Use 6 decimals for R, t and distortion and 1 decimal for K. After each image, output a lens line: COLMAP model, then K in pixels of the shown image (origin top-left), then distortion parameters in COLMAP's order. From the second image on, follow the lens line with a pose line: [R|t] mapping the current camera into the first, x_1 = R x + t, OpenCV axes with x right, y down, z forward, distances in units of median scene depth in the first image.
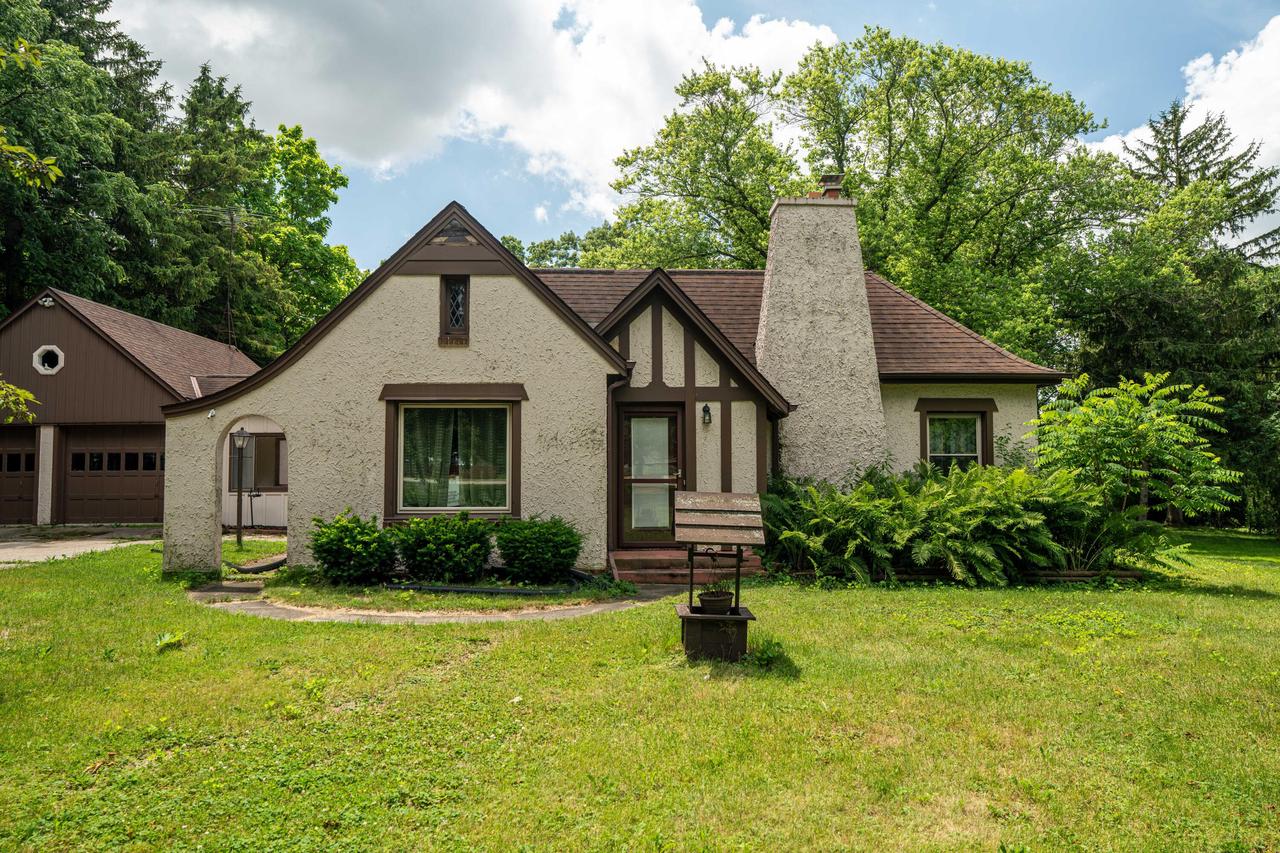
lens RADIAL K [[796.7, 0, 640.0], [0, 796.7, 426.5], [0, 0, 1]] dist [-0.010330, -0.000255]
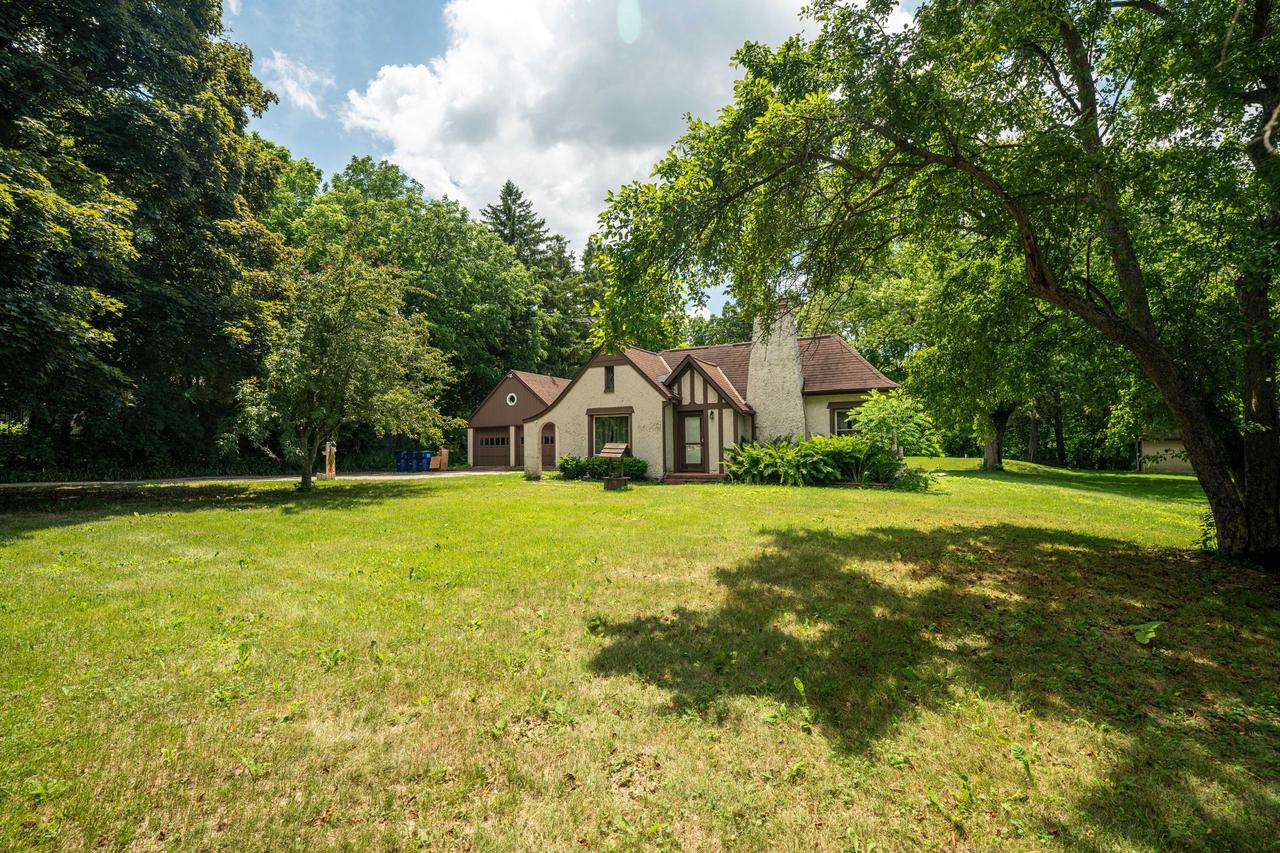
lens RADIAL K [[597.3, 0, 640.0], [0, 597.3, 426.5], [0, 0, 1]] dist [-0.046029, 0.000213]
pose [[0.869729, -0.025231, -0.492885, 0.741867], [0.033873, 0.999389, 0.008612, -0.003448], [0.492366, -0.024185, 0.870052, -0.606252]]
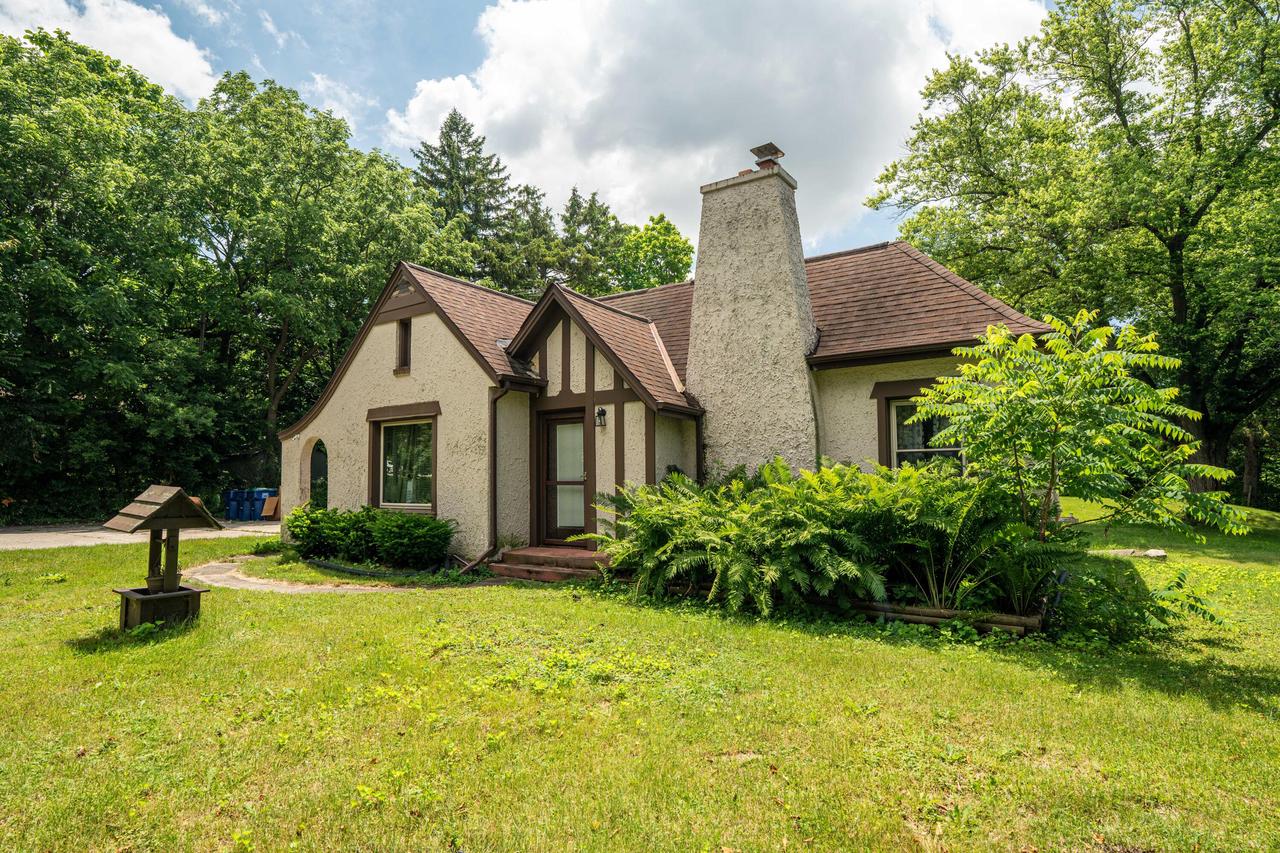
lens RADIAL K [[677.6, 0, 640.0], [0, 677.6, 426.5], [0, 0, 1]] dist [-0.040427, -0.000811]
pose [[0.809797, -0.050994, -0.584489, 0.612977], [0.035963, 0.998657, -0.037302, 0.029652], [0.585606, 0.009187, 0.810544, 0.321690]]
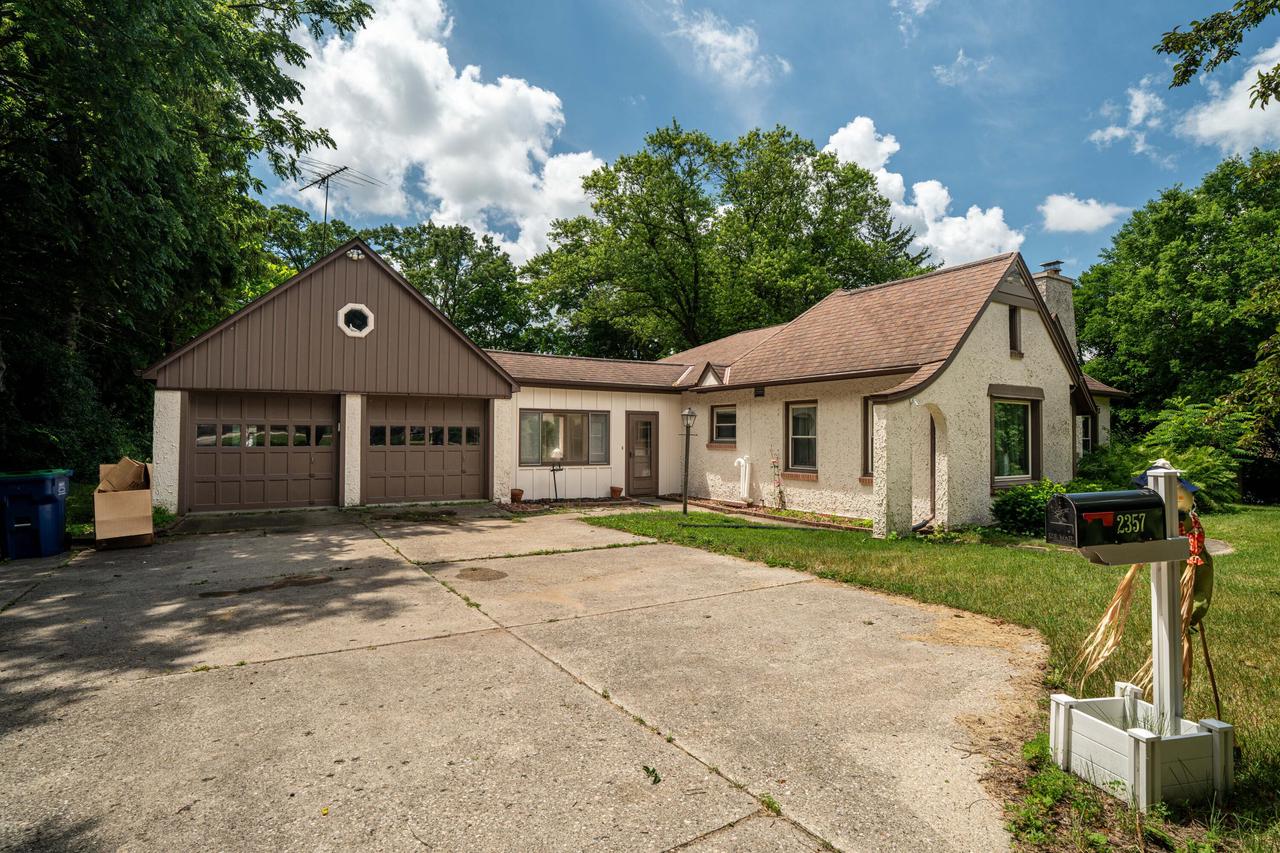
lens RADIAL K [[631.2, 0, 640.0], [0, 631.2, 426.5], [0, 0, 1]] dist [-0.000705, -0.000149]
pose [[0.872466, 0.019559, 0.488284, -1.186805], [-0.033443, 0.999246, 0.019729, 0.015093], [-0.487530, -0.033543, 0.872462, 0.326043]]
